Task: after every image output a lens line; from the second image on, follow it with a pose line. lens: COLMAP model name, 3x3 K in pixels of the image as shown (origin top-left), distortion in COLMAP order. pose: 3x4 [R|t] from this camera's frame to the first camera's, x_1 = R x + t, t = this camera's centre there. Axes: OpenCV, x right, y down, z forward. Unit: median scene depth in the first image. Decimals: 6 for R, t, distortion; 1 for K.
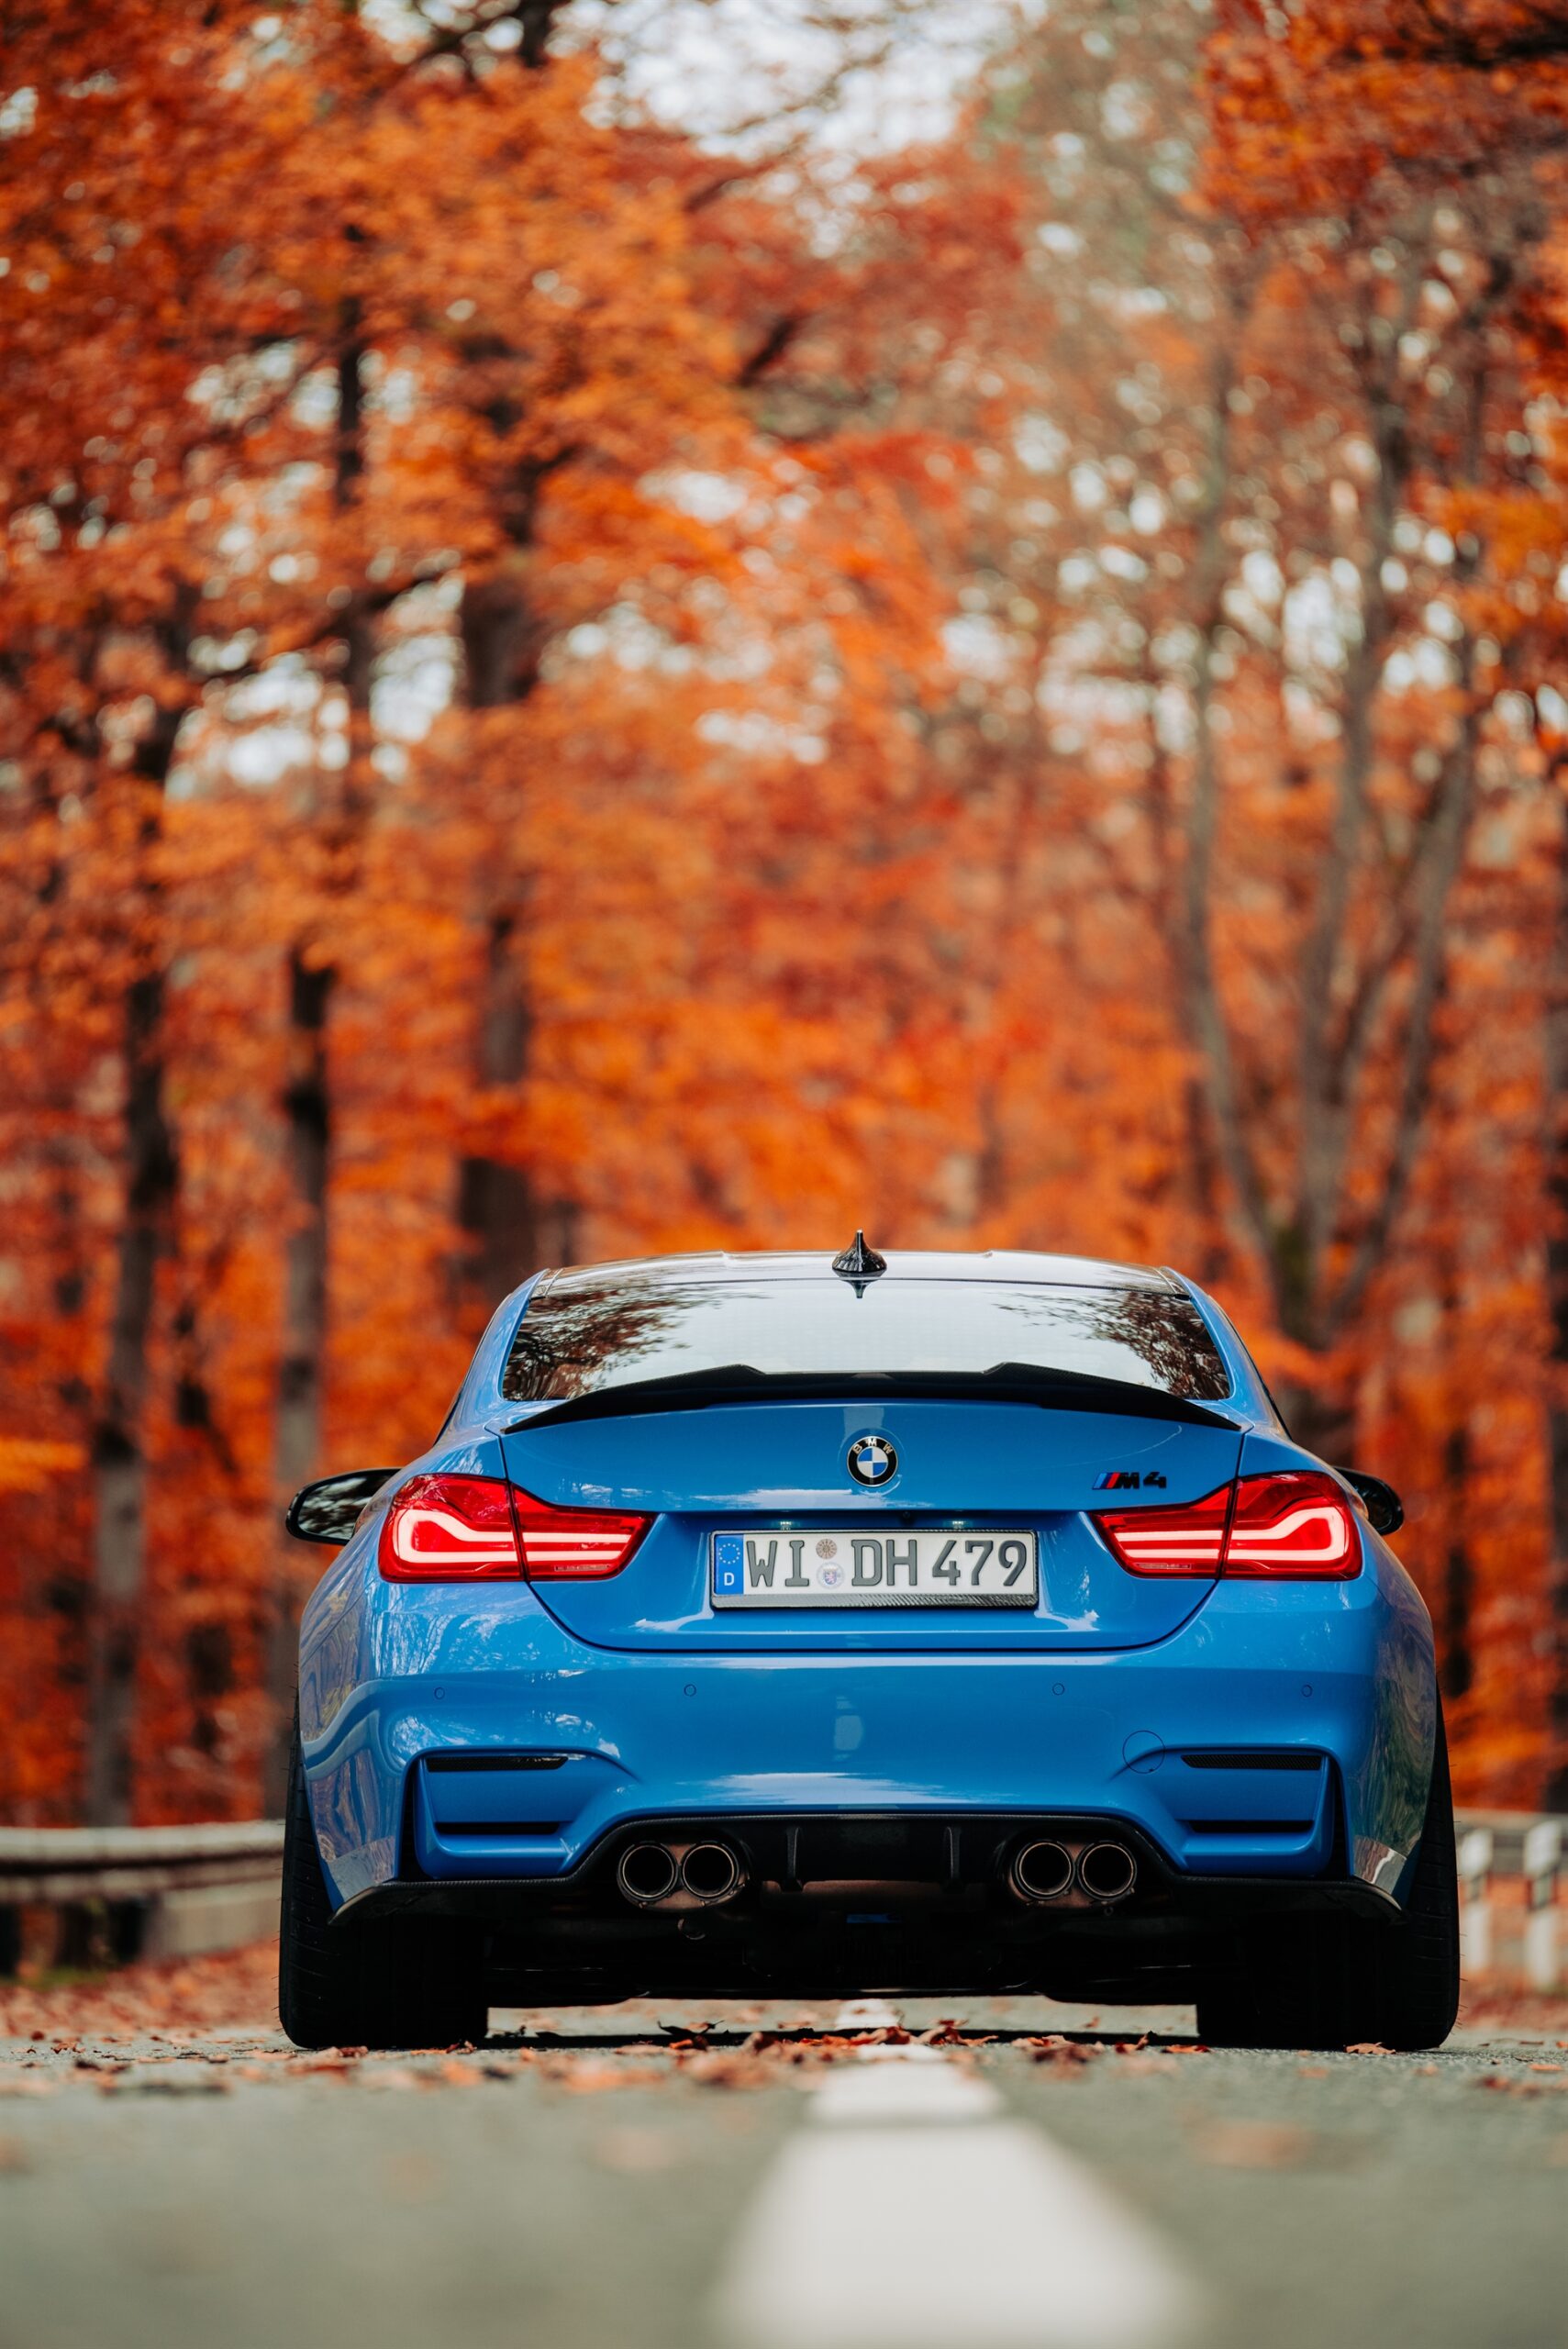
lens RADIAL K [[13269.3, 0, 783.9], [0, 13269.3, 1172.4], [0, 0, 1]] dist [1.648031, 0.000000]
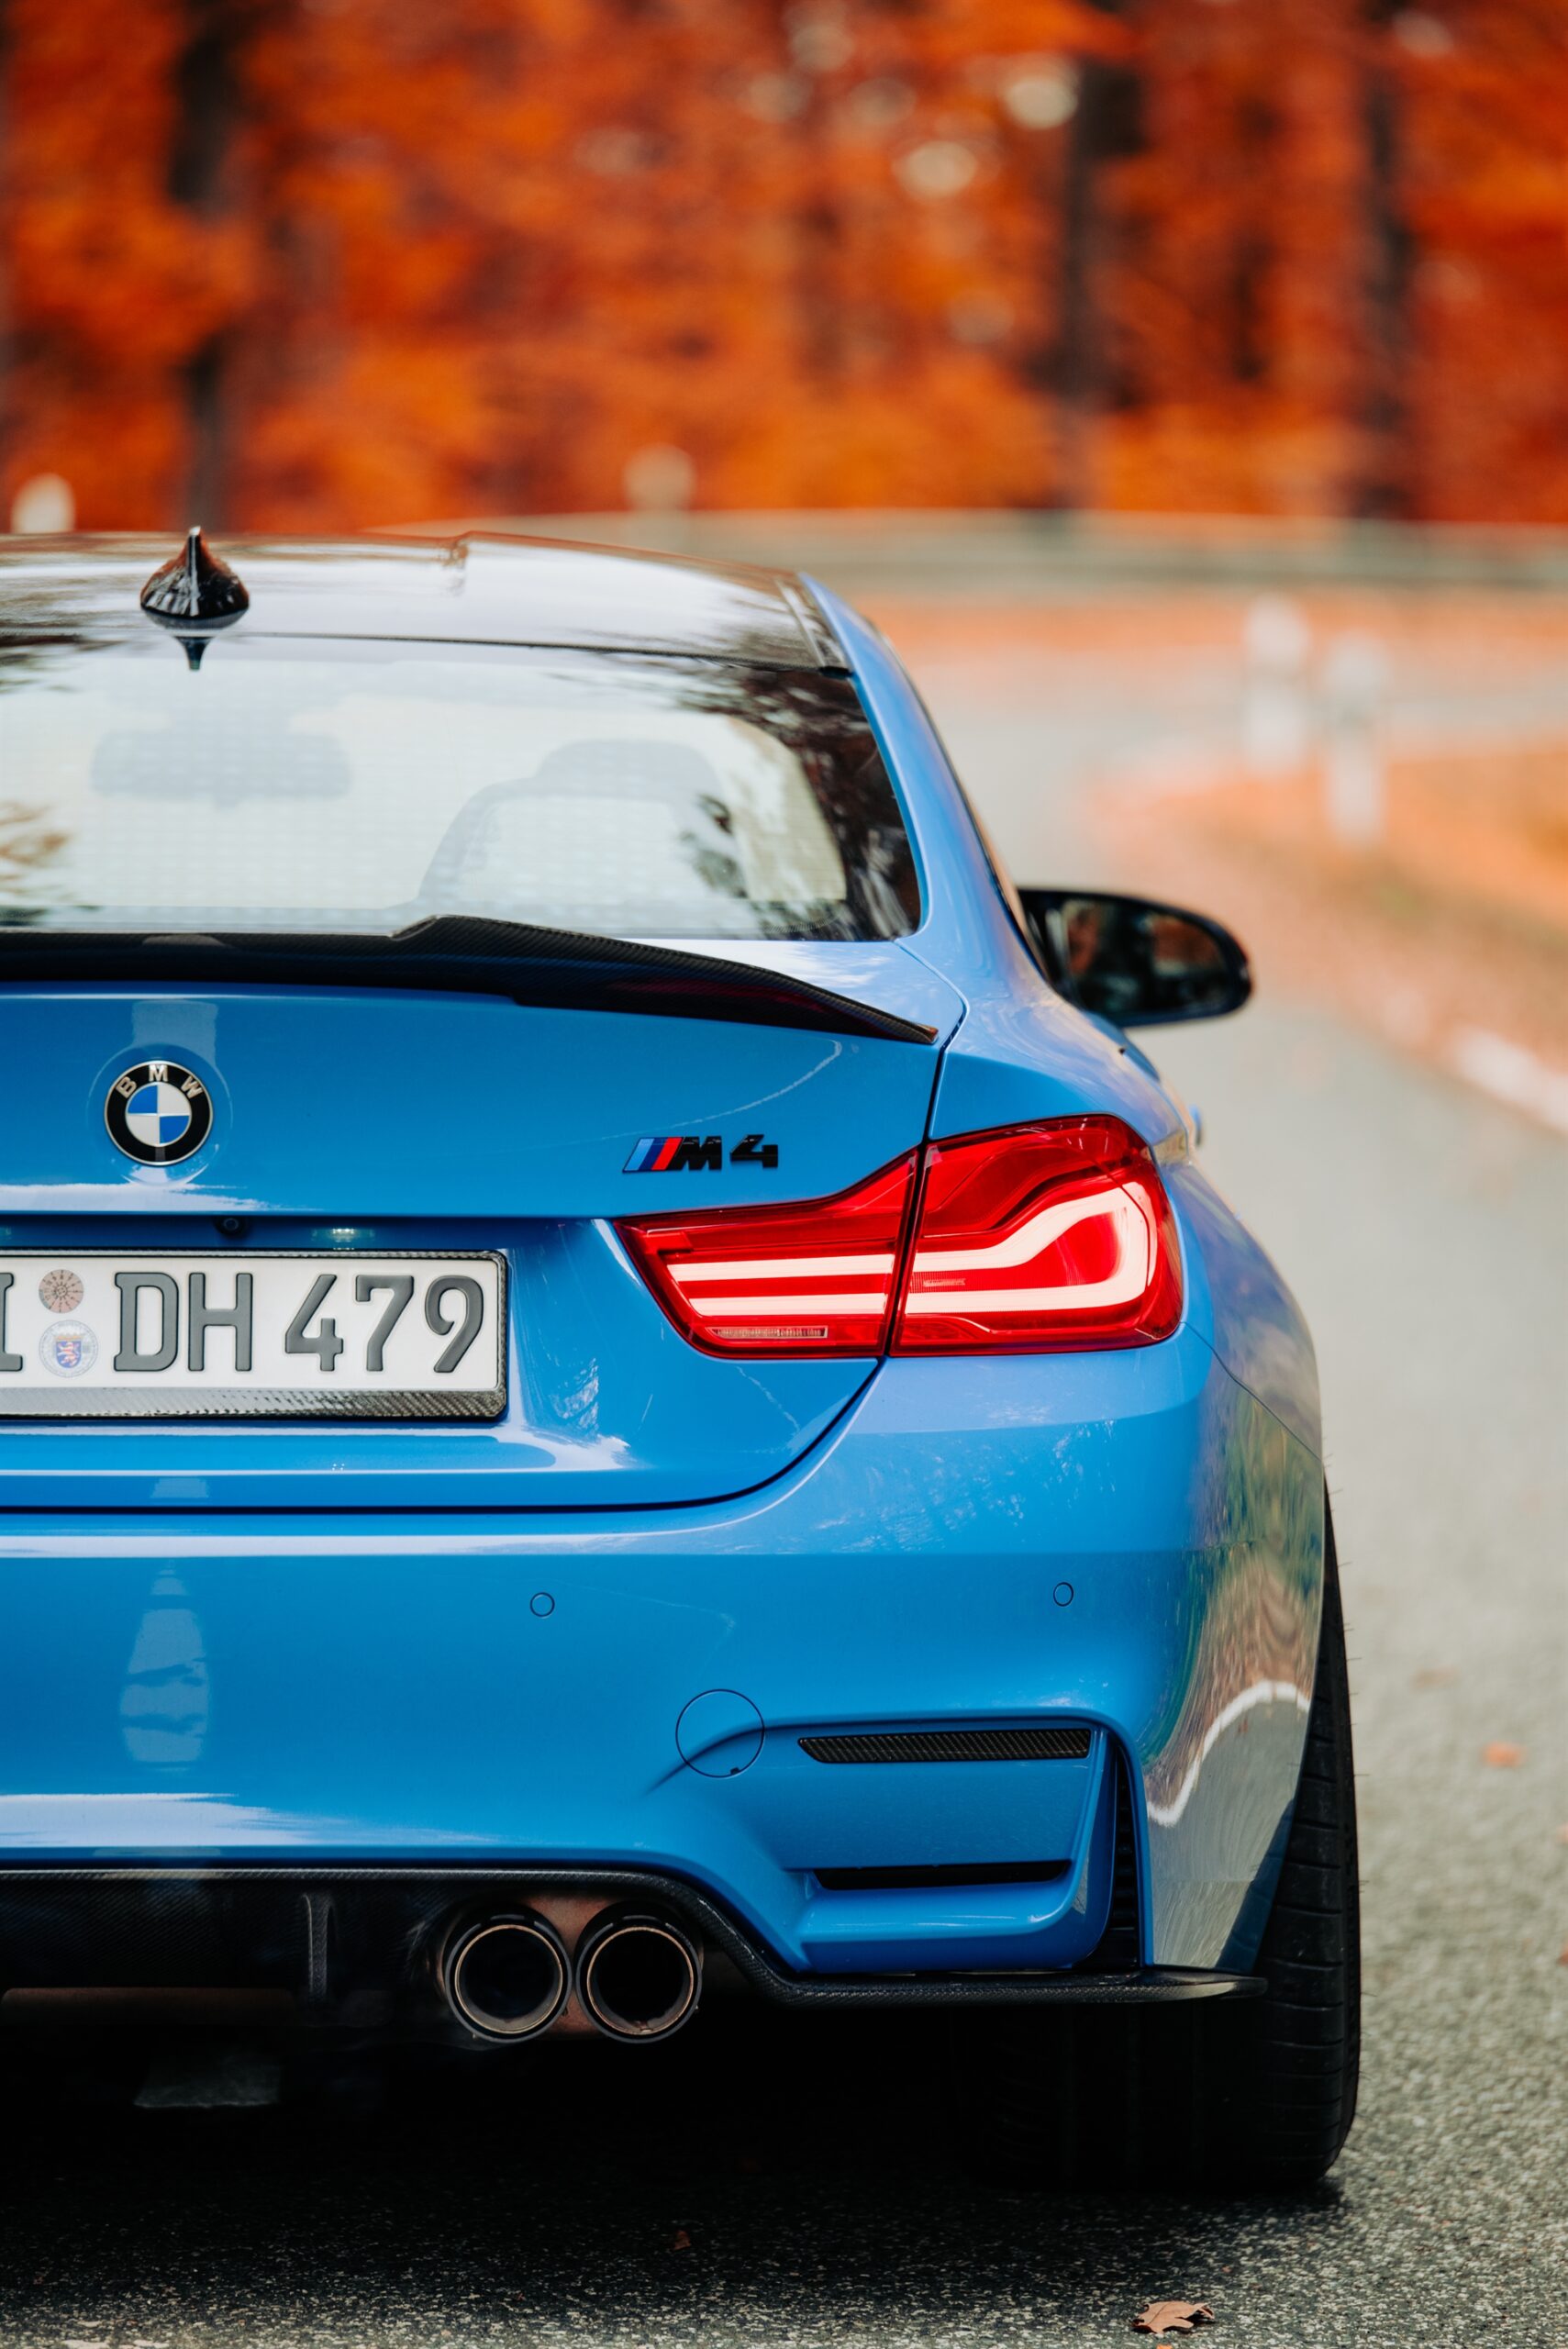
lens RADIAL K [[13269.3, 0, 781.7], [0, 13269.3, 1173.5], [0, 0, 1]] dist [1.648031, 0.000000]
pose [[0.999813, 0.010545, 0.016216, 0.021179], [-0.012204, 0.994303, 0.105890, -0.026641], [-0.015007, -0.106068, 0.994246, 0.526233]]
